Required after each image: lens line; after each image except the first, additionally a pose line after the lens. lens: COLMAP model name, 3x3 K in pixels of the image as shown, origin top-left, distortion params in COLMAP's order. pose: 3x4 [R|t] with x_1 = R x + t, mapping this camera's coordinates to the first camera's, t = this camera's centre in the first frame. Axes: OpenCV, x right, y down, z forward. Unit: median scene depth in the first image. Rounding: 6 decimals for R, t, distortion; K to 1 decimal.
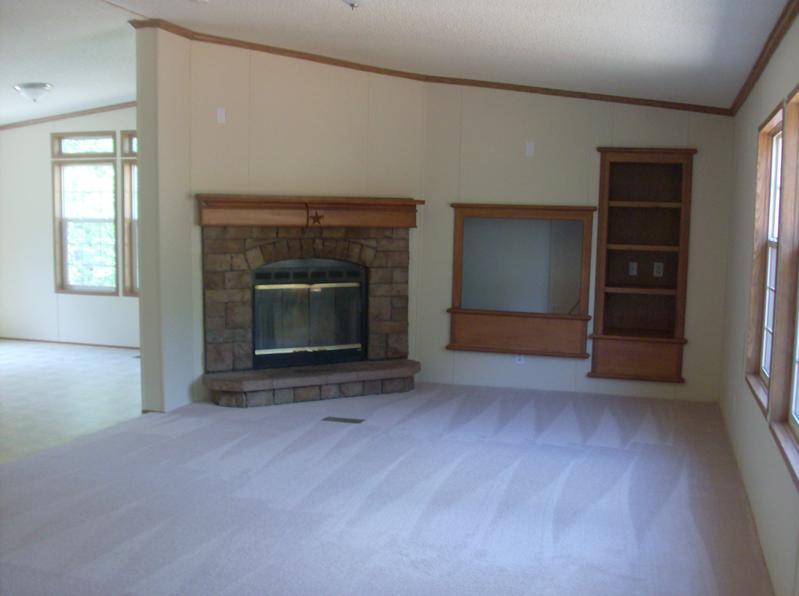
lens RADIAL K [[886.2, 0, 402.4], [0, 886.2, 302.1], [0, 0, 1]] dist [-0.132551, 0.000000]
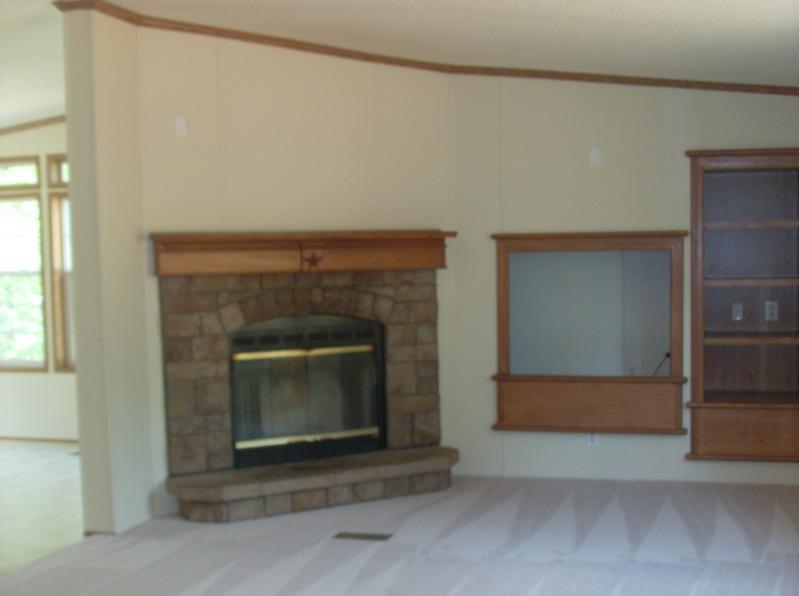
lens RADIAL K [[1095.2, 0, 407.1], [0, 1095.2, 292.5], [0, 0, 1]] dist [-0.120203, 0.000000]
pose [[0.999240, -0.038210, 0.007650, -0.026256], [0.038611, 0.997346, -0.061732, -0.008386], [-0.005271, 0.061981, 0.998063, 0.083896]]
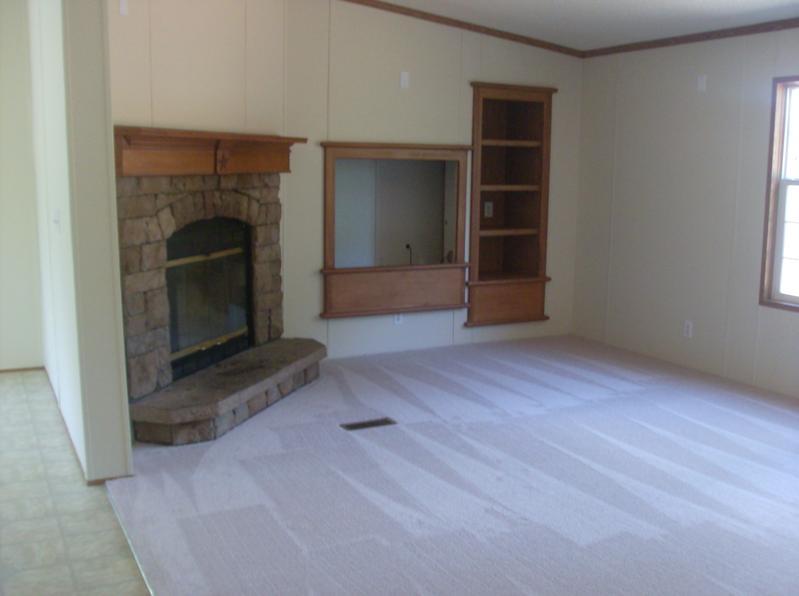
lens RADIAL K [[886.2, 0, 403.8], [0, 886.2, 304.8], [0, 0, 1]] dist [-0.132551, 0.000000]
pose [[0.700423, -0.123290, 0.702999, -0.506375], [0.073090, 0.992179, 0.101184, -0.040355], [-0.709976, -0.019490, 0.703956, 0.383911]]
